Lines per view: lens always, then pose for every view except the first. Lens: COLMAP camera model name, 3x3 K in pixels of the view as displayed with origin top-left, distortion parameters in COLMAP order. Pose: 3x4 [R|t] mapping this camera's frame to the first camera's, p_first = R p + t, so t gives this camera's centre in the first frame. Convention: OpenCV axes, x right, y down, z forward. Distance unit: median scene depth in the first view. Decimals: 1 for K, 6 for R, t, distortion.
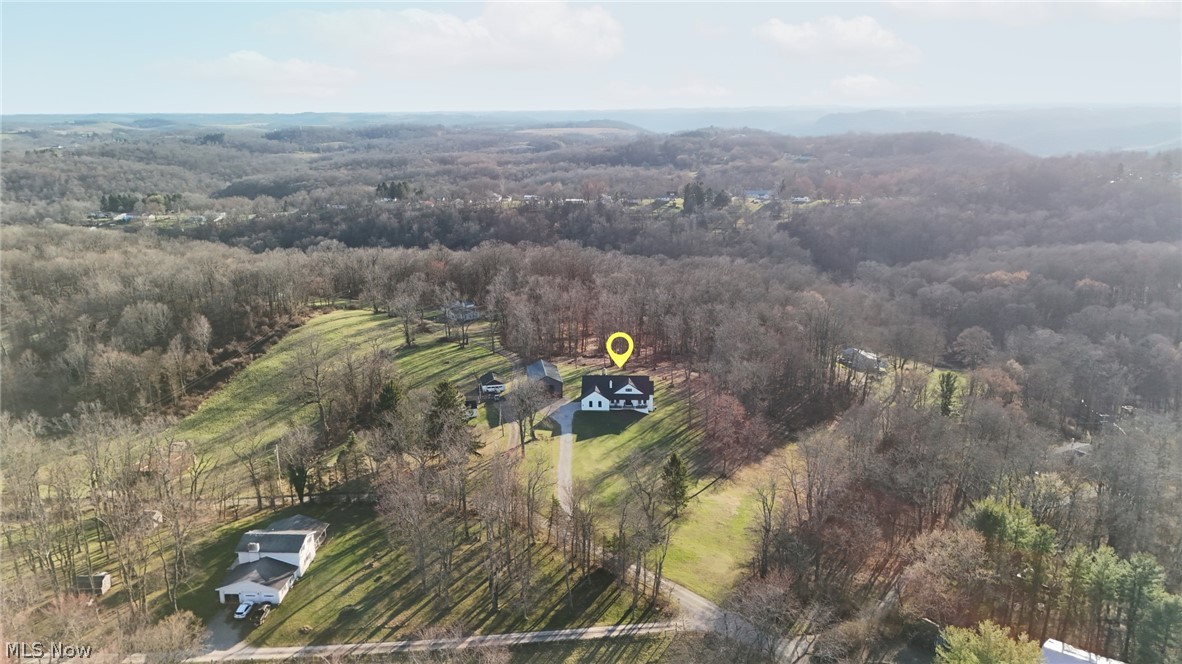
lens RADIAL K [[869.5, 0, 586.2], [0, 869.5, 317.1], [0, 0, 1]] dist [0.077345, -0.072029]
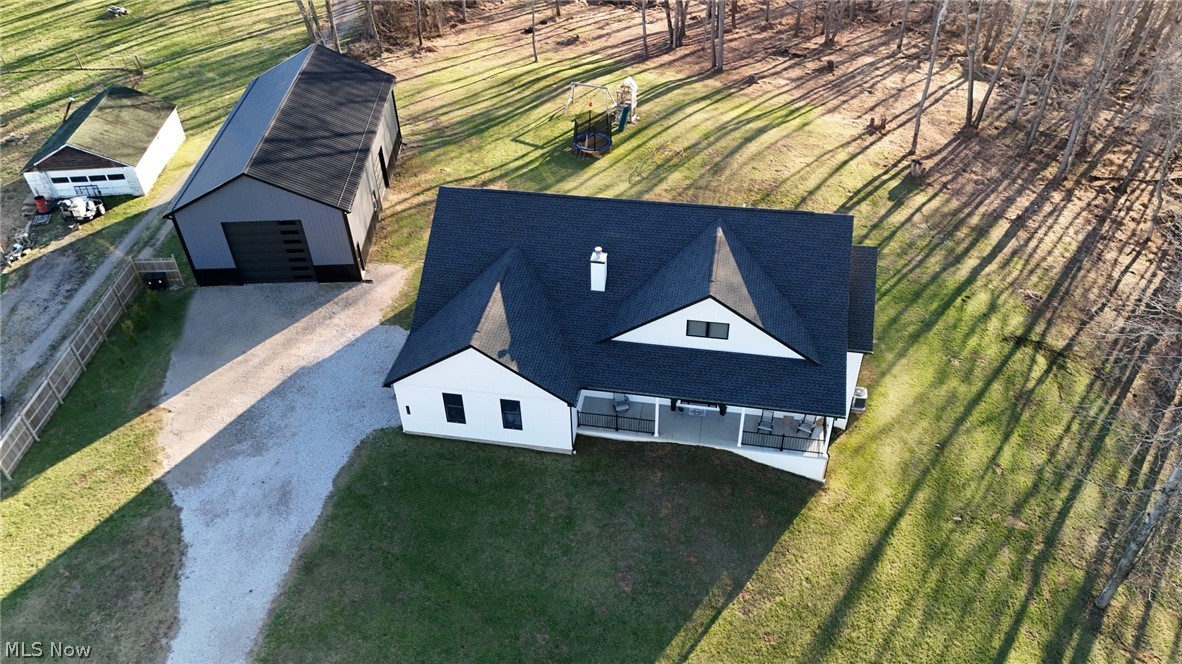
lens RADIAL K [[890.3, 0, 588.6], [0, 890.3, 307.6], [0, 0, 1]] dist [0.092323, -0.099527]
pose [[0.993893, 0.060476, -0.092296, 0.013050], [-0.017195, 0.911100, 0.411827, 0.005119], [0.108997, -0.407725, 0.906576, 0.262199]]
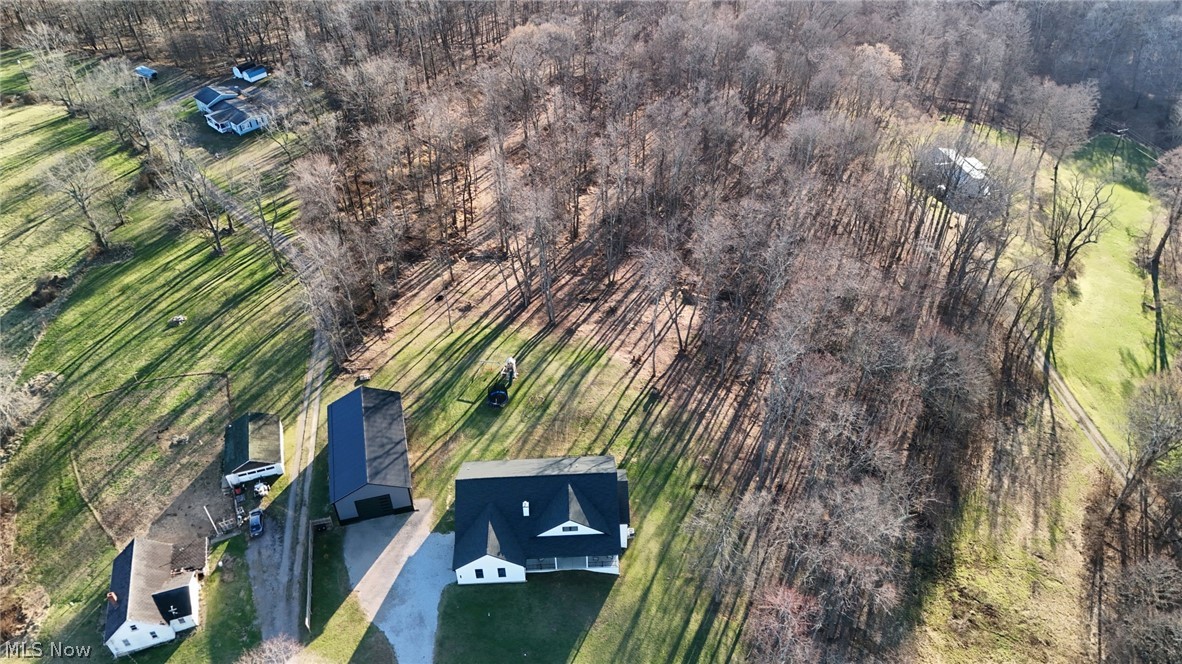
lens RADIAL K [[890.3, 0, 588.6], [0, 890.3, 307.6], [0, 0, 1]] dist [0.092323, -0.099527]
pose [[0.994465, -0.071435, 0.077041, 0.009978], [0.032146, 0.905000, 0.424195, -0.058427], [-0.100025, -0.419370, 0.902288, 0.201432]]
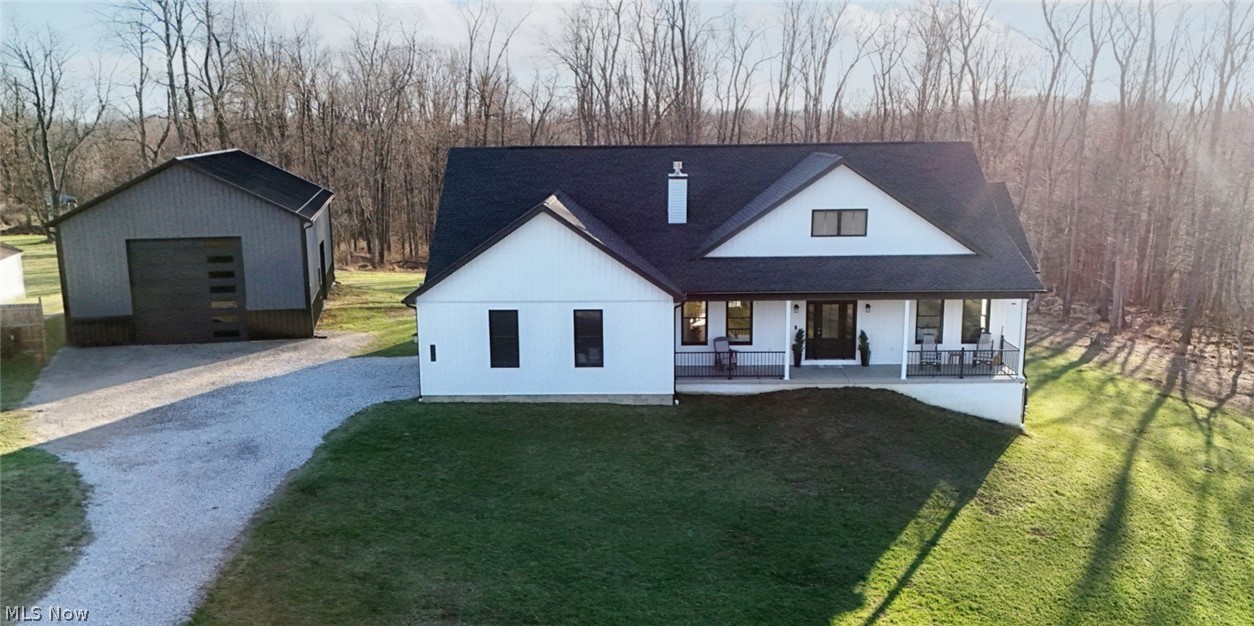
lens RADIAL K [[1114.6, 0, 627.0], [0, 1114.6, 313.0], [0, 0, 1]] dist [0.052403, -0.013937]
pose [[0.997970, 0.000479, 0.063678, 0.003546], [0.003804, 0.997738, -0.067118, 0.032209], [-0.063566, 0.067224, 0.995711, 0.260959]]
